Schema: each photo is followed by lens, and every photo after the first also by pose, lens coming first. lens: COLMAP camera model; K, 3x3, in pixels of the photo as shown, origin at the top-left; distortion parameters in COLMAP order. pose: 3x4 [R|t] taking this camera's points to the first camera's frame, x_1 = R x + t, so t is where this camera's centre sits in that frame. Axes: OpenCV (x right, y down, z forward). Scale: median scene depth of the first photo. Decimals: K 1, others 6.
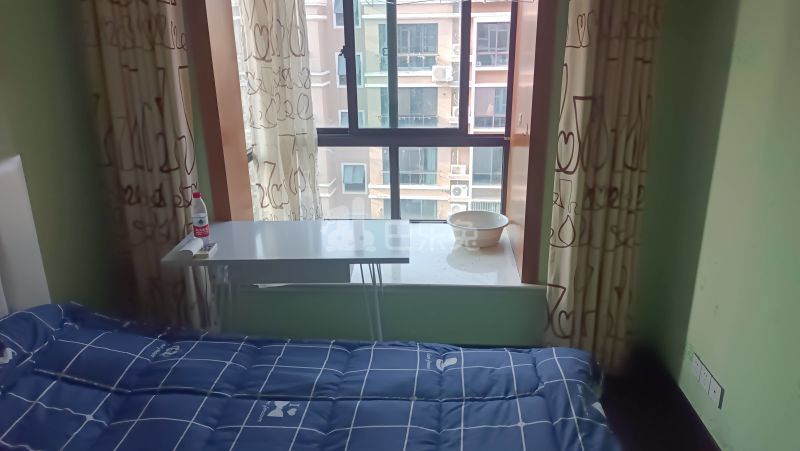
lens RADIAL K [[588.1, 0, 400.9], [0, 588.1, 224.7], [0, 0, 1]] dist [0.008329, -0.009660]
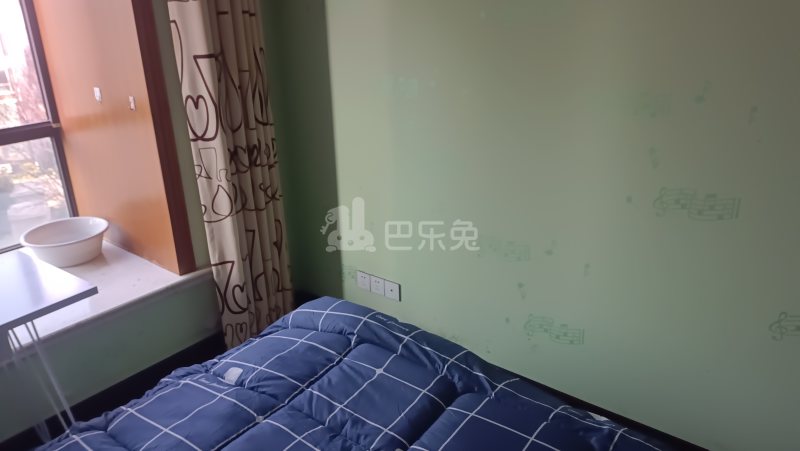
lens RADIAL K [[588.1, 0, 400.9], [0, 588.1, 228.7], [0, 0, 1]] dist [0.008329, -0.009660]
pose [[0.537967, -0.297854, 0.788590, -0.319384], [0.271507, 0.946867, 0.172417, -0.033155], [-0.798044, 0.121353, 0.590253, 0.230340]]
